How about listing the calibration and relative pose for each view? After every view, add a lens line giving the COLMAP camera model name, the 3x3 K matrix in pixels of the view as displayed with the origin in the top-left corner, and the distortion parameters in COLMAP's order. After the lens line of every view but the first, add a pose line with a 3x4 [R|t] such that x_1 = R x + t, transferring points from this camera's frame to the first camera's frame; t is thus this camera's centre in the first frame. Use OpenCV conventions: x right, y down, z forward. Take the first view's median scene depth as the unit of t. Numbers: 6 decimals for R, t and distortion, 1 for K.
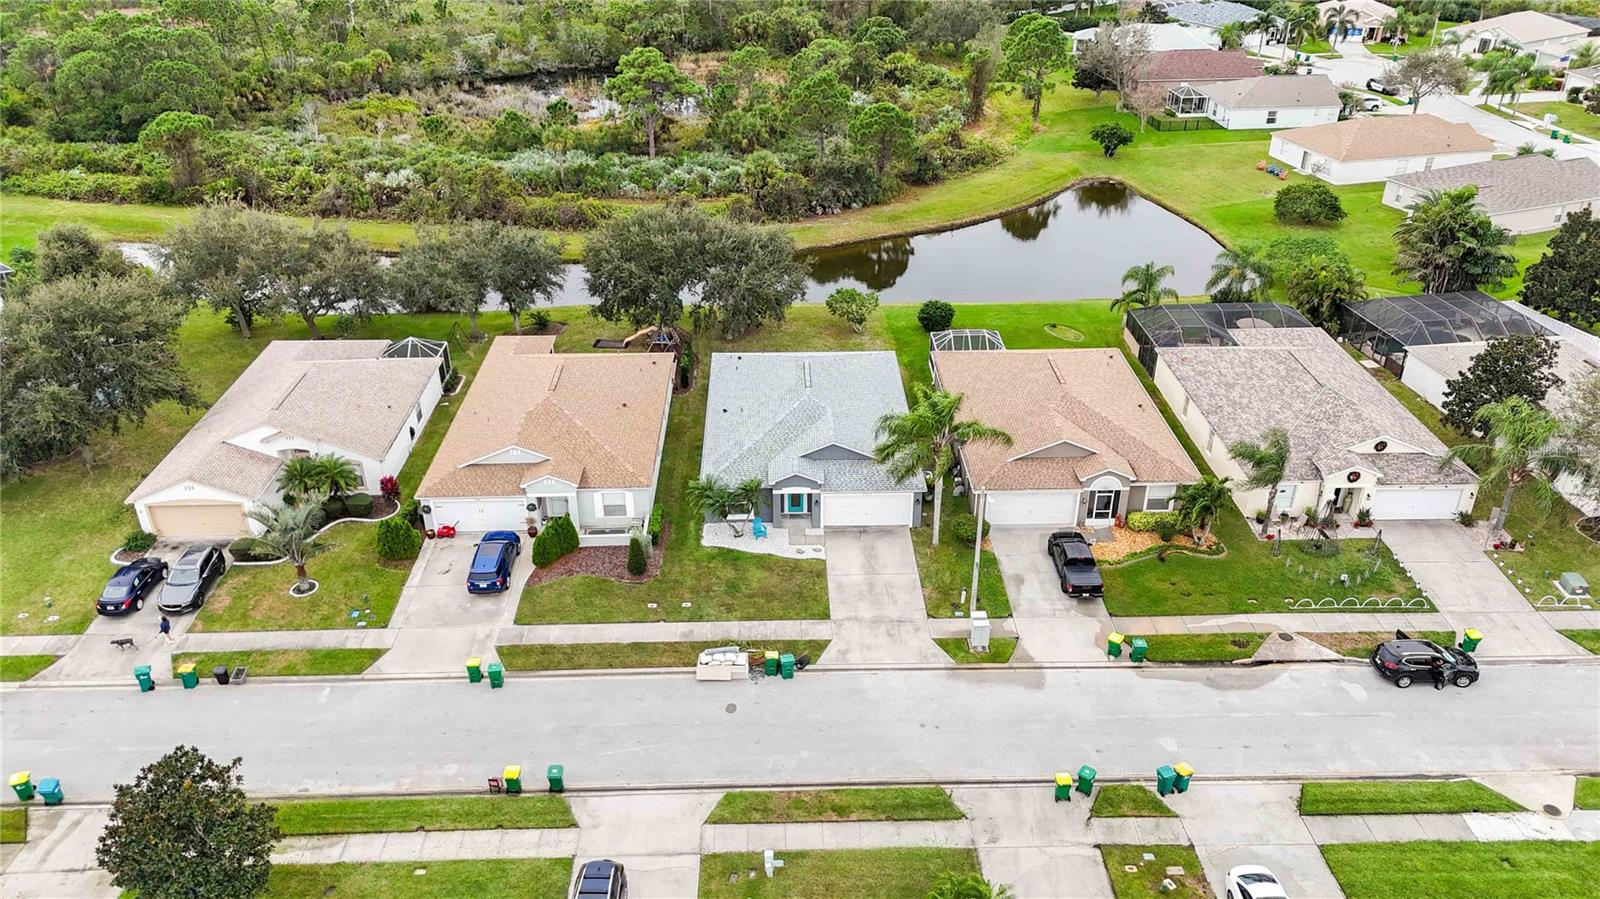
lens RADIAL K [[1172.4, 0, 800.0], [0, 1172.4, 449.5], [0, 0, 1]] dist [0.093161, -0.112017]
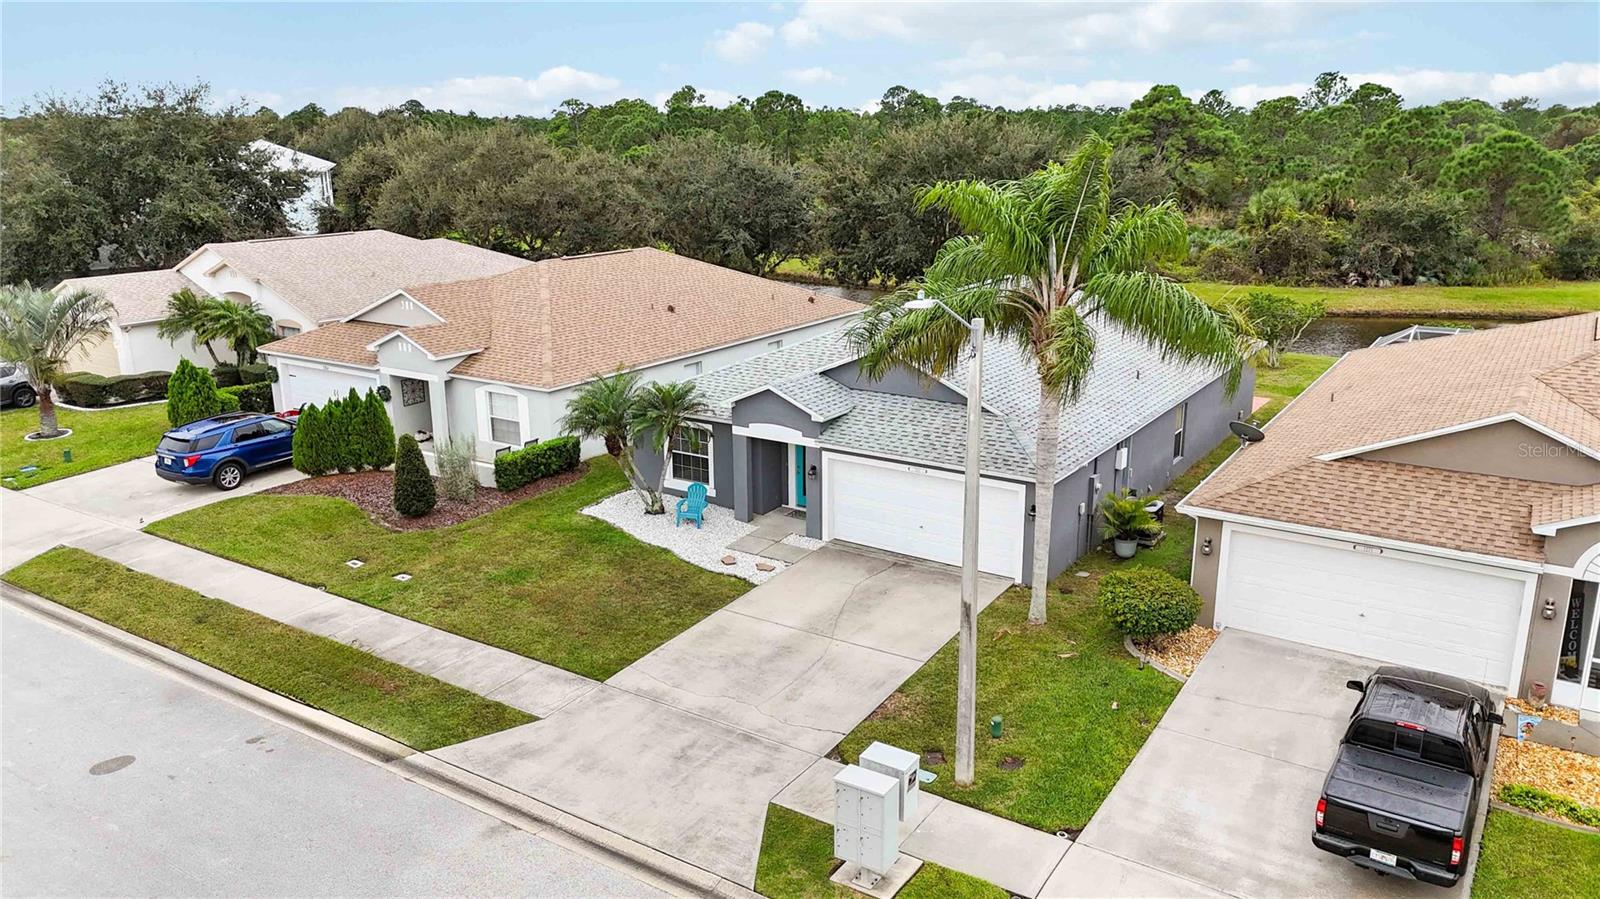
lens RADIAL K [[1172.4, 0, 800.0], [0, 1172.4, 449.5], [0, 0, 1]] dist [0.093161, -0.112017]
pose [[0.820360, 0.149657, -0.551917, 0.250959], [-0.273667, 0.950195, -0.149120, 0.104846], [0.502112, 0.273374, 0.820457, 0.652139]]
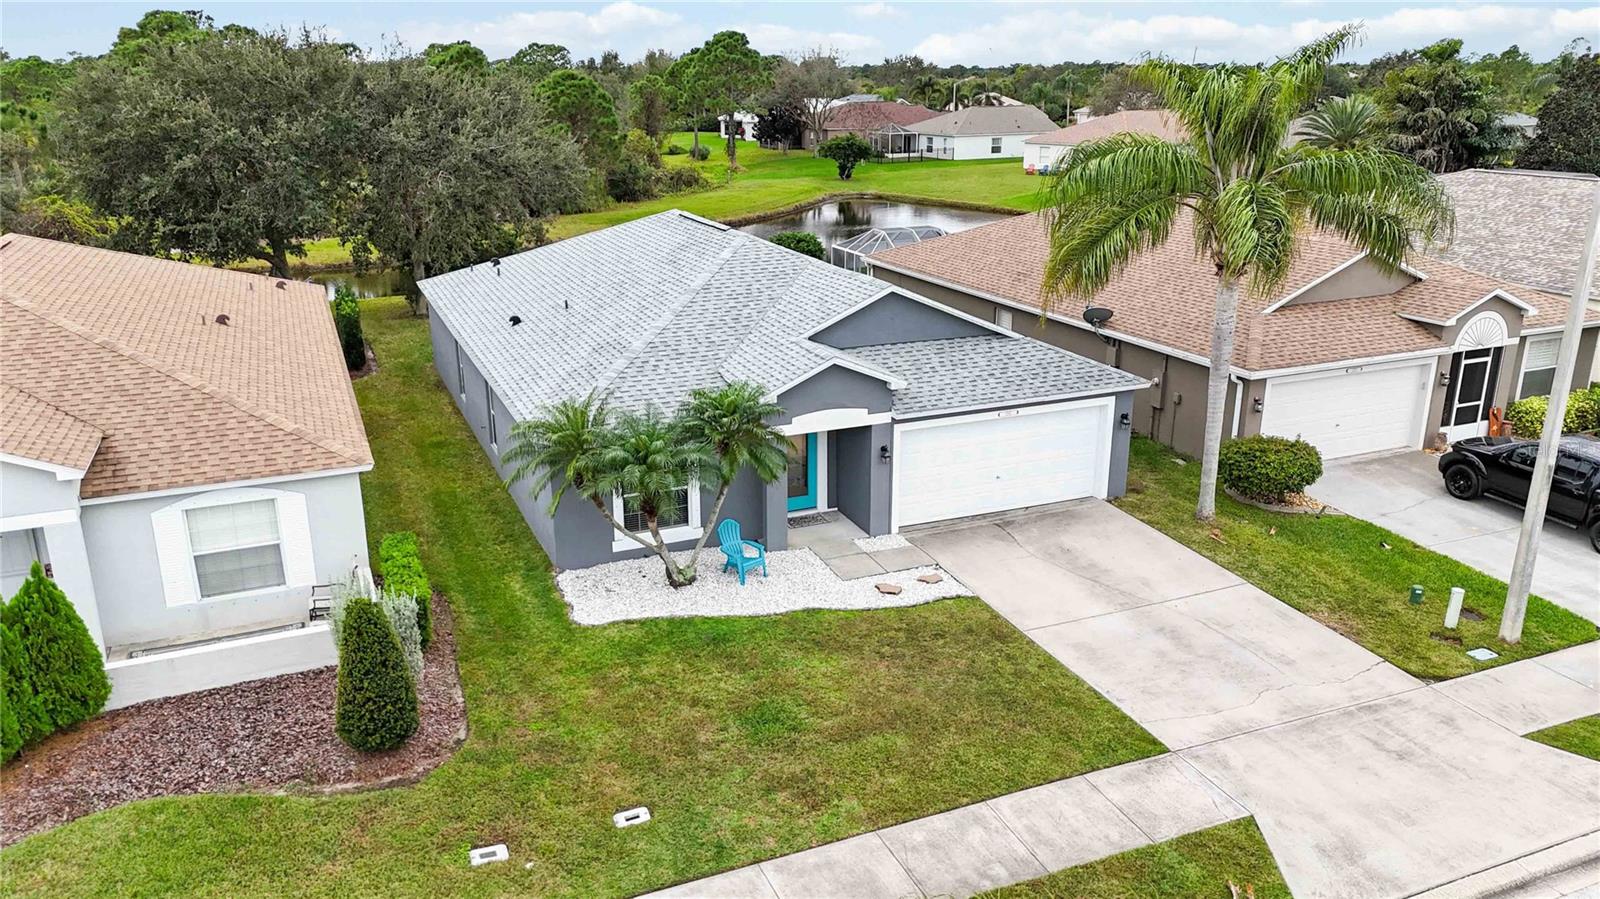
lens RADIAL K [[1172.4, 0, 800.0], [0, 1172.4, 449.5], [0, 0, 1]] dist [0.093161, -0.112017]
pose [[0.927184, -0.113580, 0.356973, -0.134708], [0.181438, 0.969854, -0.162676, 0.097630], [-0.327735, 0.215599, 0.919841, 0.699760]]
